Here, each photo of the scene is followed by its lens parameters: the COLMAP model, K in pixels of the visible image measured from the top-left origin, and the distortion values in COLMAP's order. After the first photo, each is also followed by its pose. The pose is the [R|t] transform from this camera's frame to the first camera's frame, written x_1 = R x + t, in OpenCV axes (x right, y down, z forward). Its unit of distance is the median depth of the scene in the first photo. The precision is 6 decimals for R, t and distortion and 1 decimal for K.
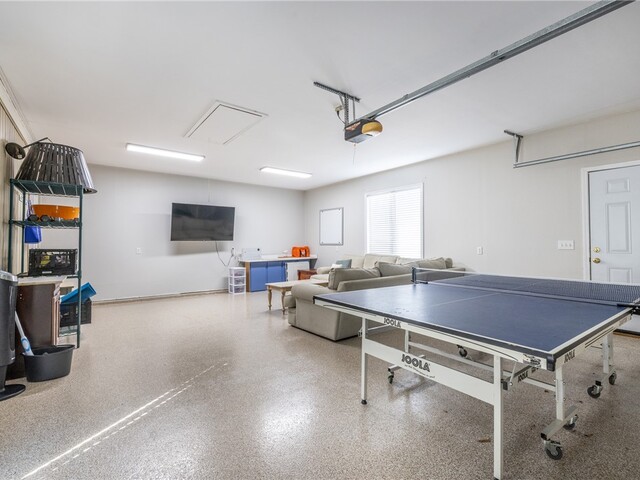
lens RADIAL K [[317.9, 0, 322.0], [0, 317.9, 238.7], [0, 0, 1]] dist [-0.001818, 0.000565]
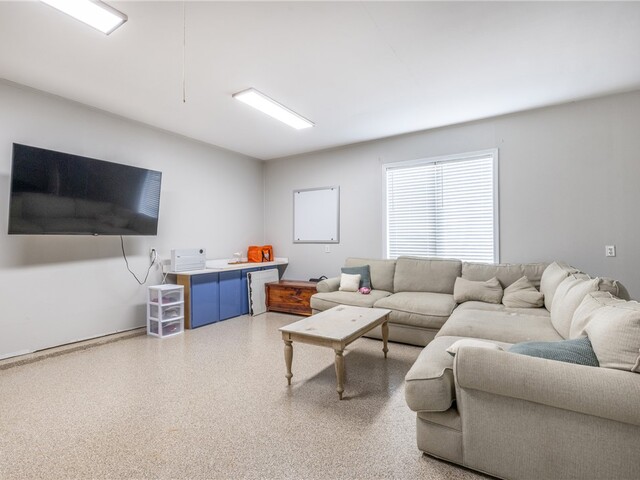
lens RADIAL K [[317.9, 0, 322.1], [0, 317.9, 239.2], [0, 0, 1]] dist [-0.001818, 0.000565]
pose [[0.935769, 0.002729, 0.352603, -0.202507], [-0.005372, 0.999964, 0.006519, 0.007422], [-0.352573, -0.007995, 0.935750, 0.397531]]
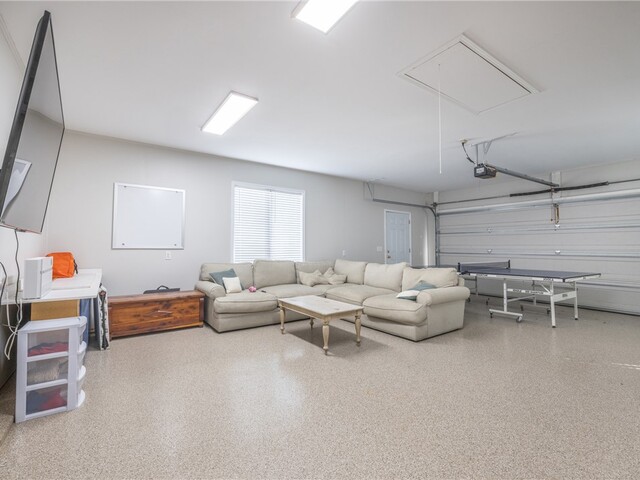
lens RADIAL K [[294.8, 0, 324.3], [0, 294.8, 240.9], [0, 0, 1]] dist [-0.005237, -0.000172]
pose [[0.032493, 0.028426, 0.999068, -0.524092], [-0.016256, 0.999478, -0.027909, 0.014674], [-0.999340, -0.015334, 0.032938, 0.705223]]
